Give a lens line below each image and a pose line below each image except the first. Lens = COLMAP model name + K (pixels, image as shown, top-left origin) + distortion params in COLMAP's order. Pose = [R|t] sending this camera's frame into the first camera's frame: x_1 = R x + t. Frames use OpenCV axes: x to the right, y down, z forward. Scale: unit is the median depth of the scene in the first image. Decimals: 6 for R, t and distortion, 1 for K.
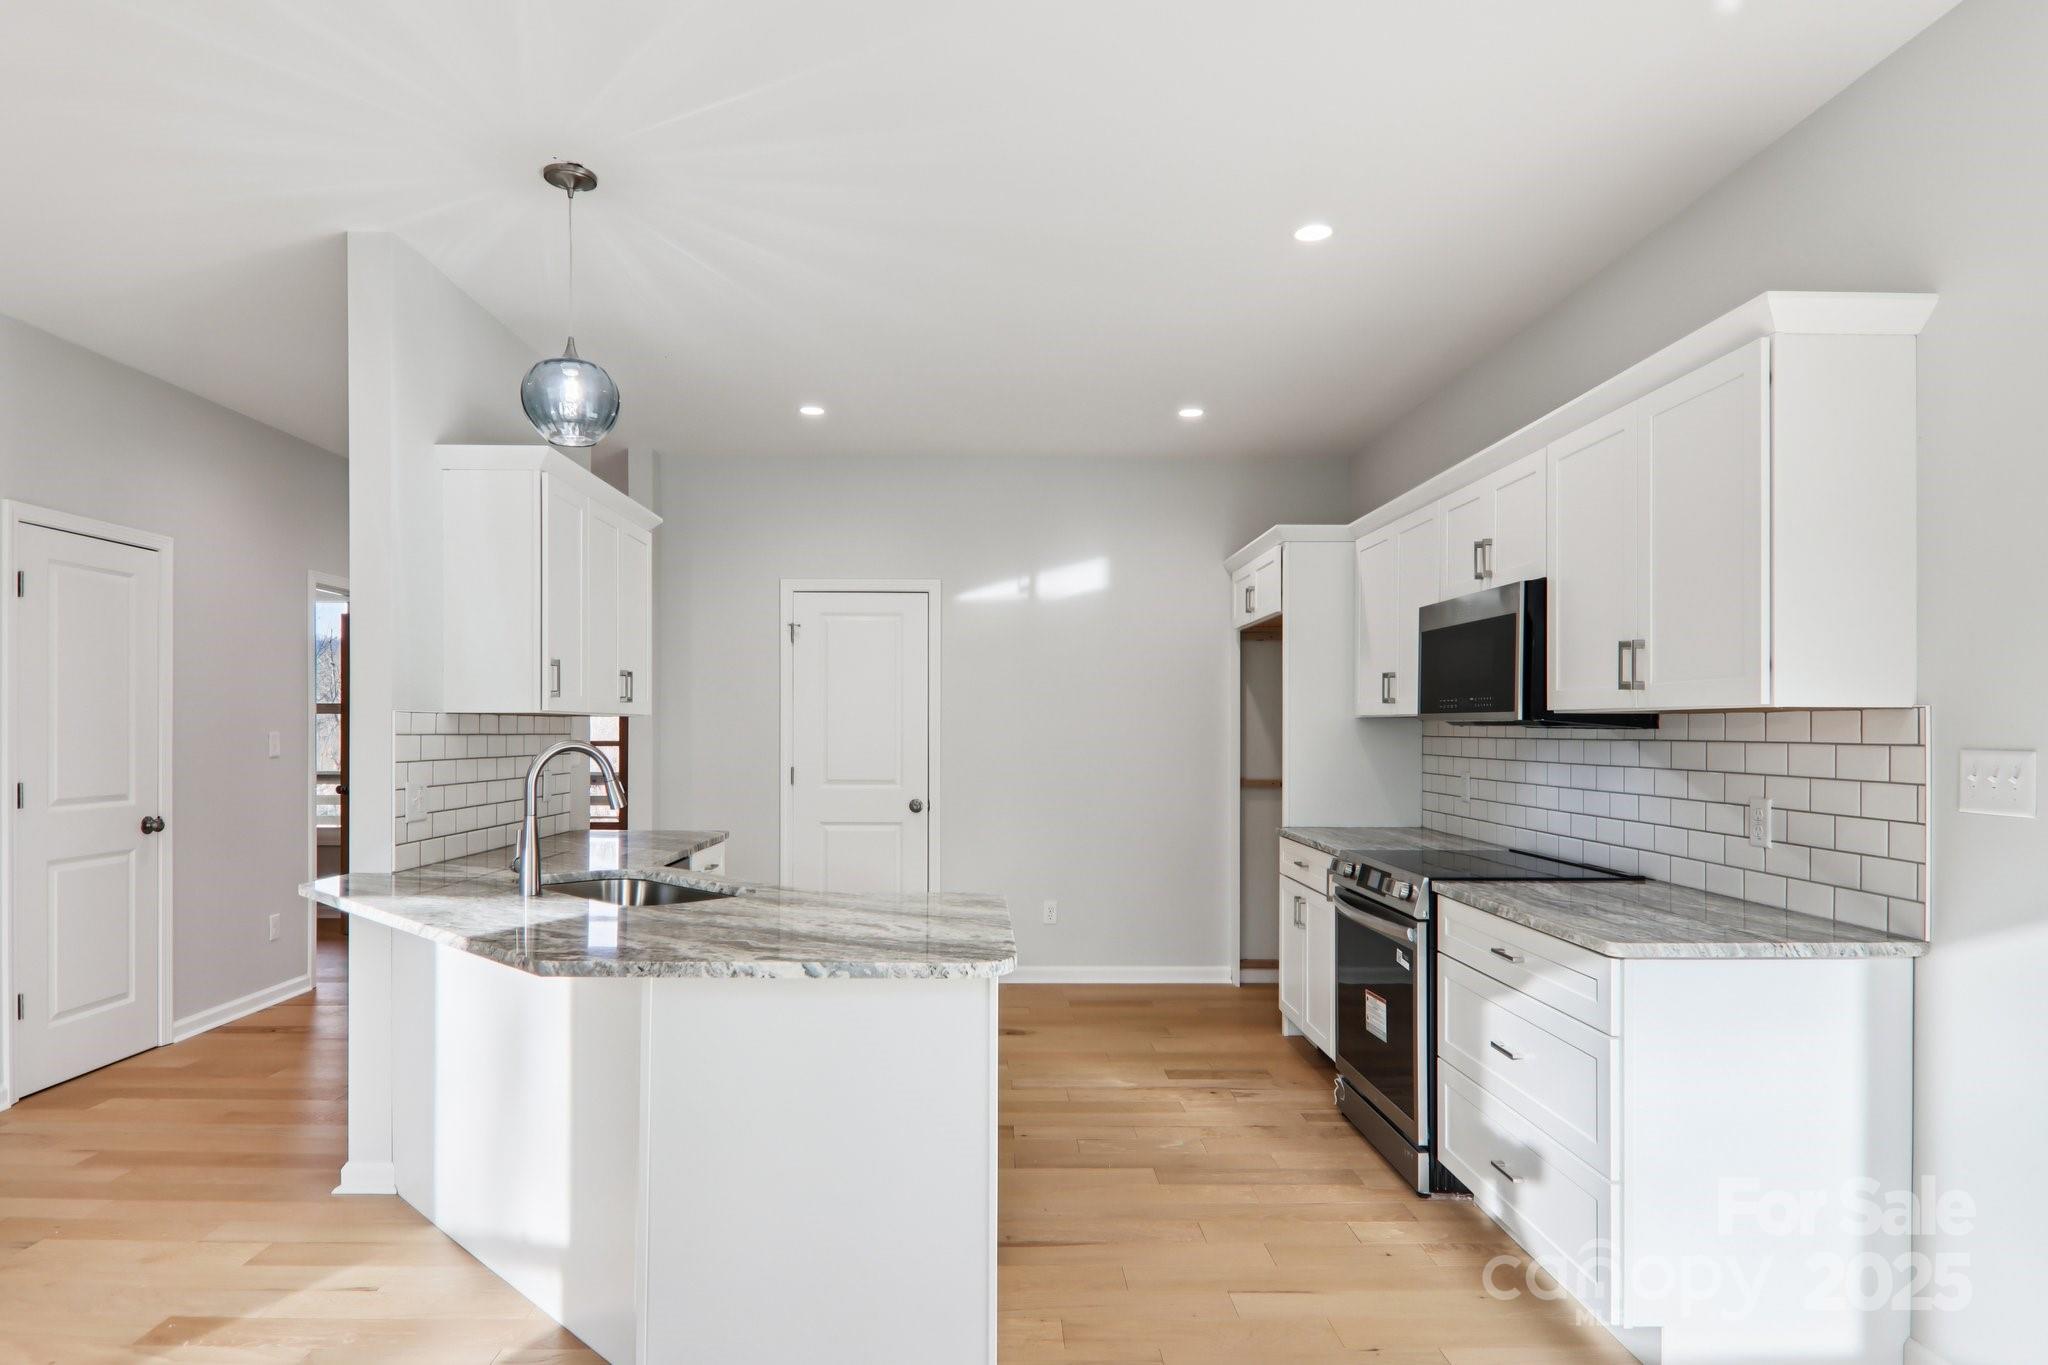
lens RADIAL K [[1160.3, 0, 989.1], [0, 1160.3, 730.7], [0, 0, 1]] dist [-0.008692, -0.001774]
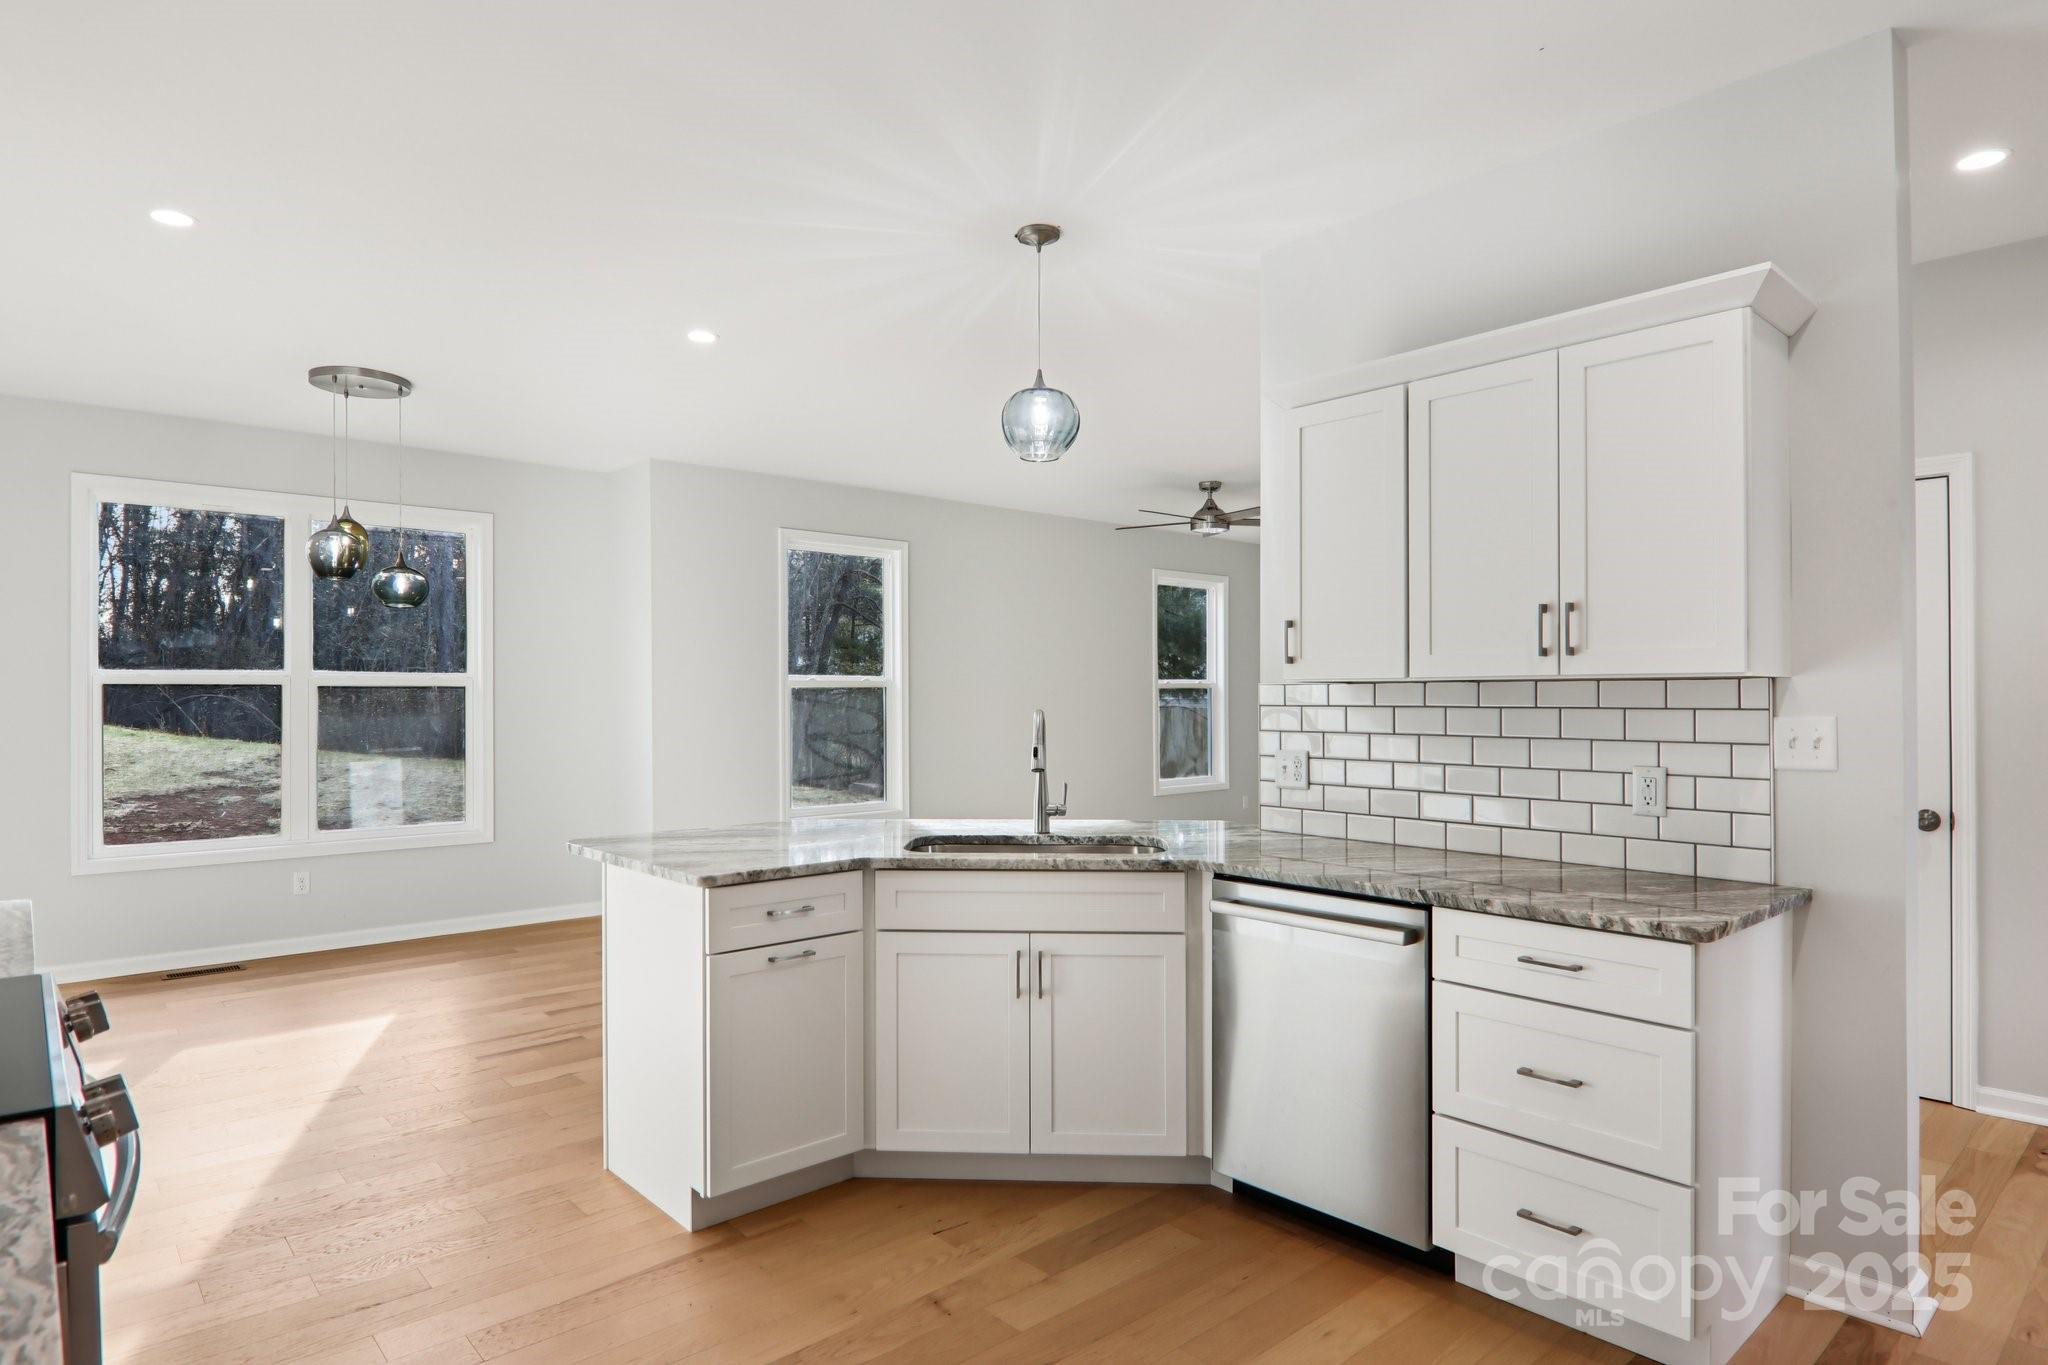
lens RADIAL K [[1140.0, 0, 1035.3], [0, 1140.0, 703.3], [0, 0, 1]] dist [-0.001452, -0.017174]
pose [[-0.744172, -0.000451, -0.667988, 0.358182], [-0.001962, 0.999997, 0.001511, -0.000646], [0.667985, 0.002435, -0.744171, 1.588298]]
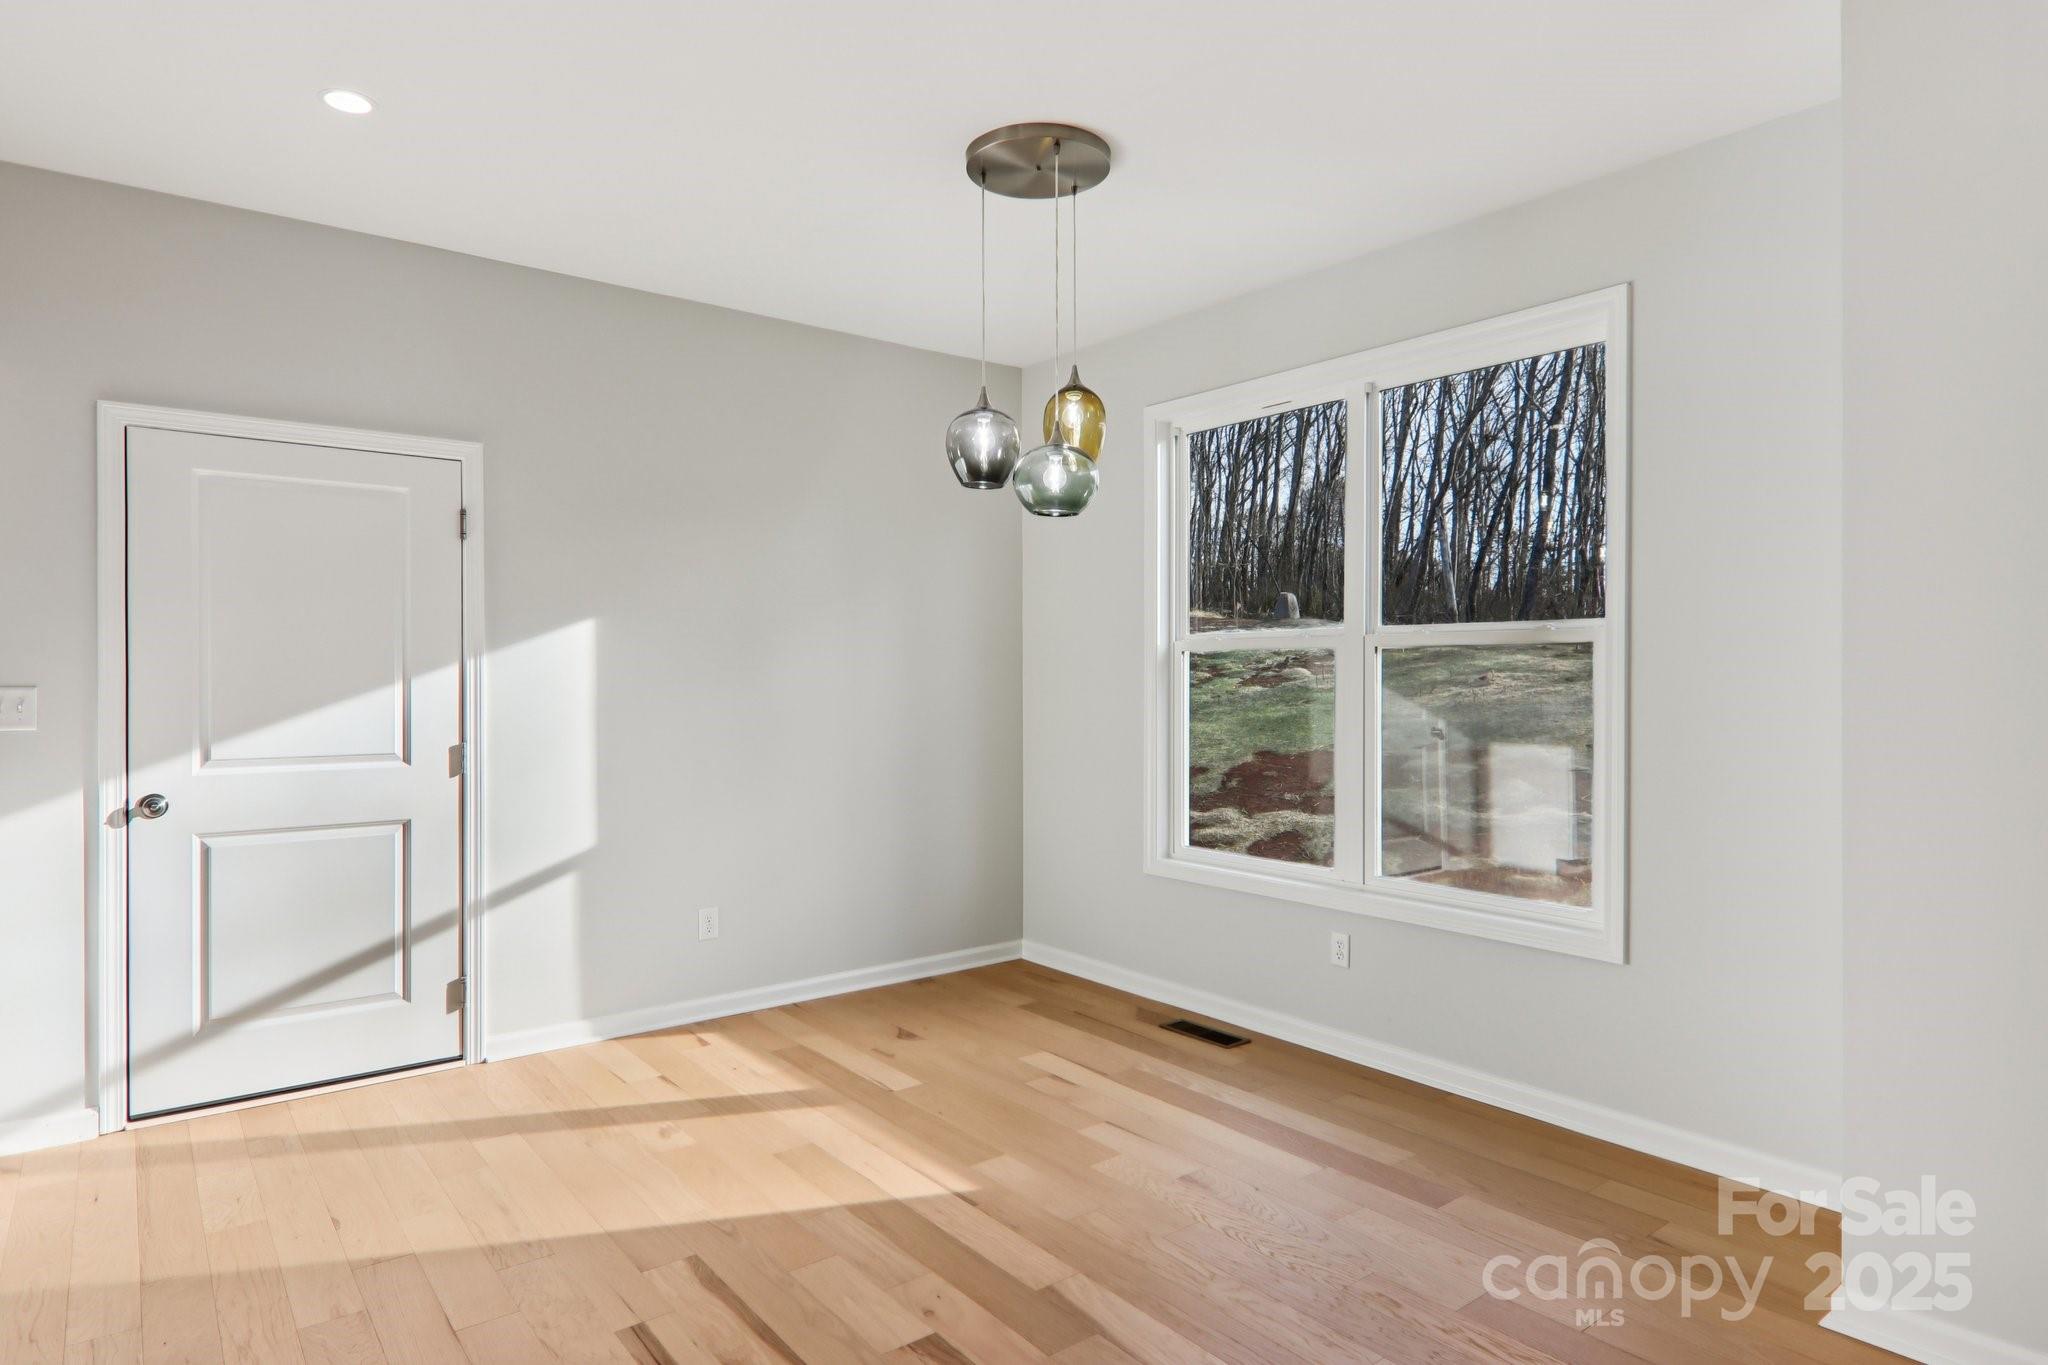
lens RADIAL K [[1168.1, 0, 1024.0], [0, 1168.1, 682.5], [0, 0, 1]] dist [0.004053, 0.001233]
pose [[-0.606403, -0.010005, 0.795094, -0.684533], [0.000381, 0.999917, 0.012873, -0.004291], [-0.795157, 0.008109, -0.606349, 0.529605]]
